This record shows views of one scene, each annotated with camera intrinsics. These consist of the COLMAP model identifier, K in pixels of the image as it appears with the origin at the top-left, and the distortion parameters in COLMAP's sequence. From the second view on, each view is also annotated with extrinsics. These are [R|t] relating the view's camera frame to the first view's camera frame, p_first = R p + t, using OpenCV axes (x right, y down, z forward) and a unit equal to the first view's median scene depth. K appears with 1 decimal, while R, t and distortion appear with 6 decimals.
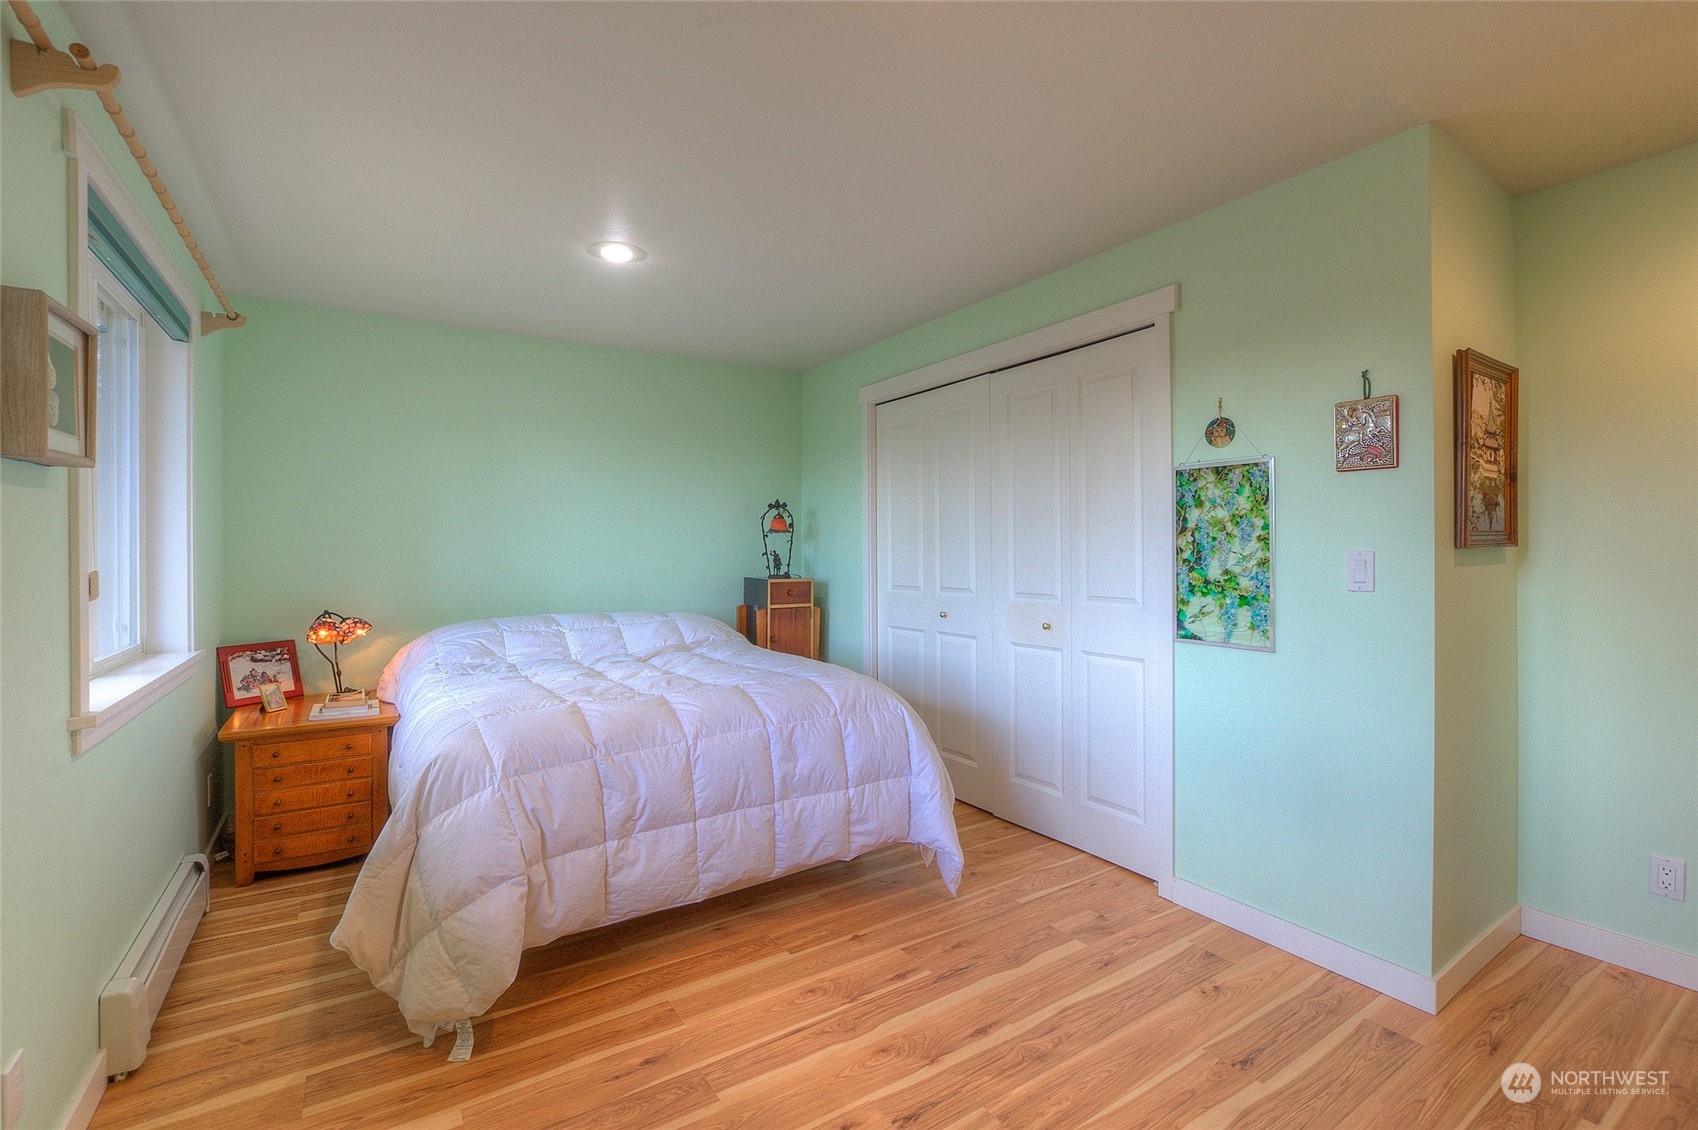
lens RADIAL K [[754.5, 0, 848.1], [0, 754.5, 556.3], [0, 0, 1]] dist [-0.023812, 0.003292]
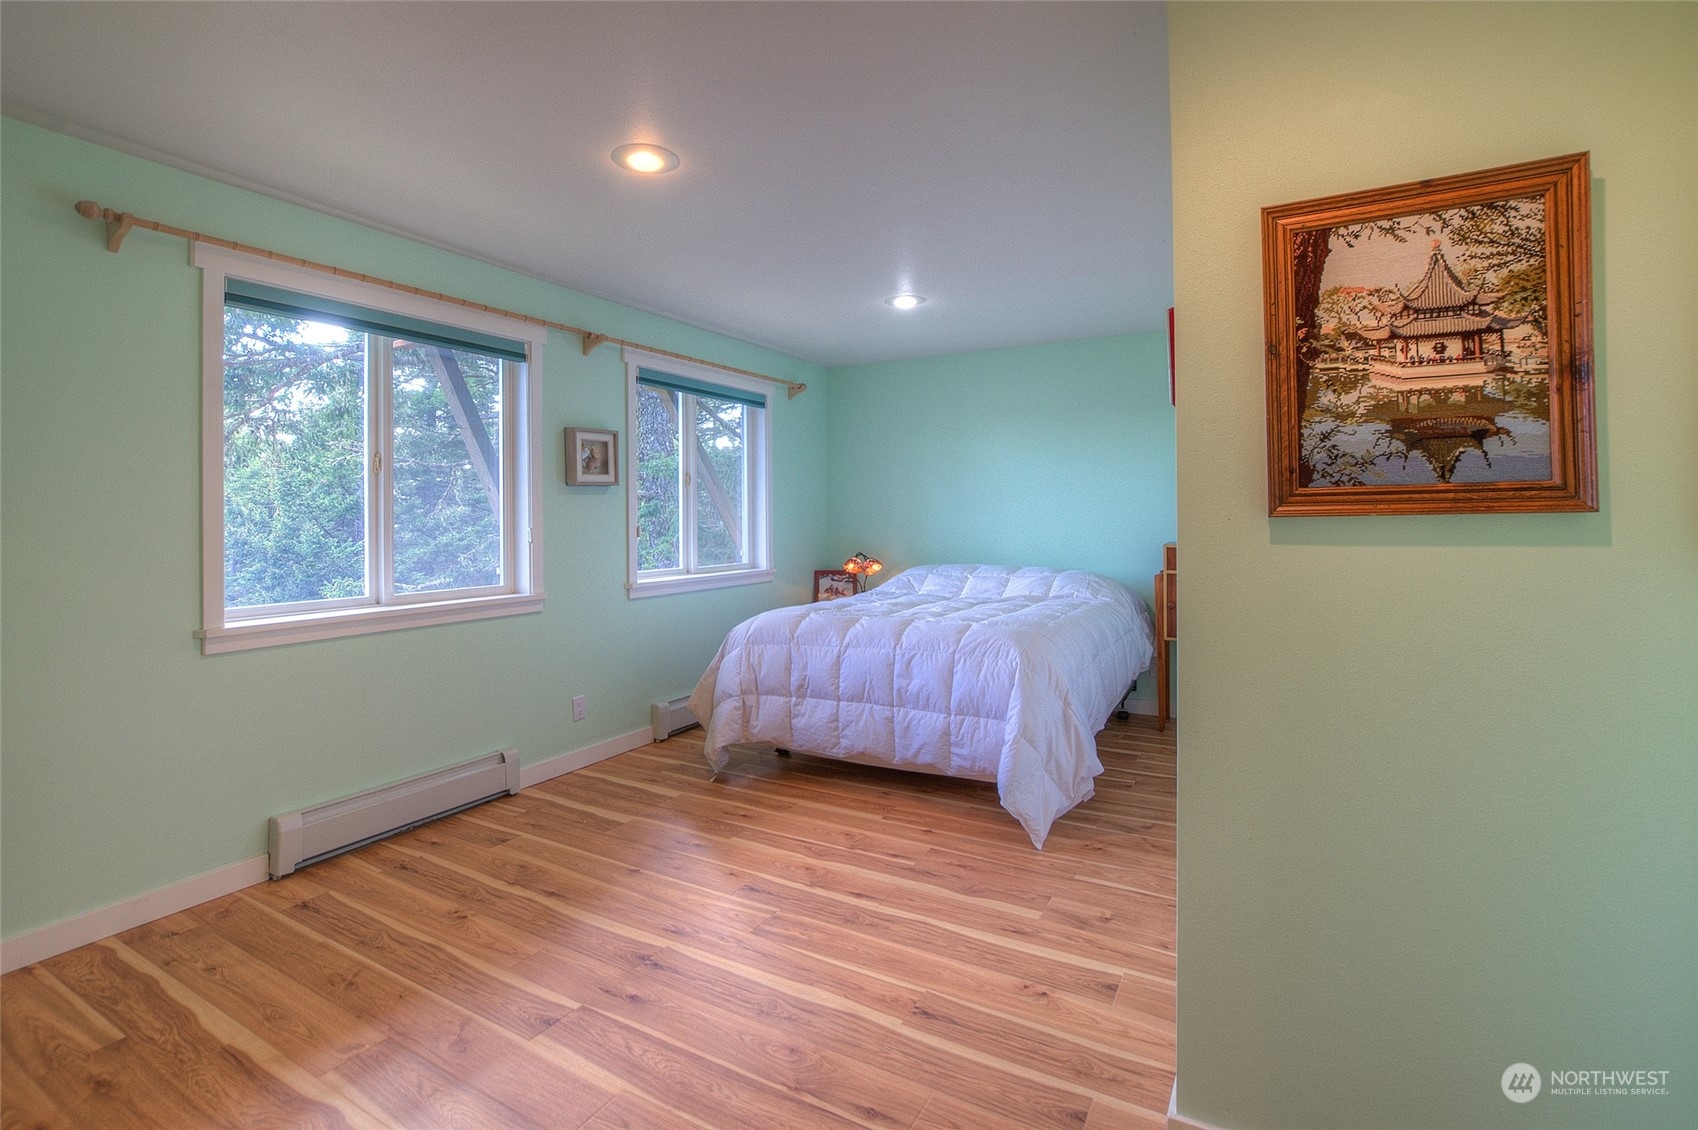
lens RADIAL K [[754.5, 0, 846.7], [0, 754.5, 521.3], [0, 0, 1]] dist [-0.023812, 0.003292]
pose [[0.460581, 0.006150, -0.887597, 1.116310], [-0.000267, 0.999977, 0.006790, -0.009755], [0.887618, -0.002891, 0.460572, 0.336955]]
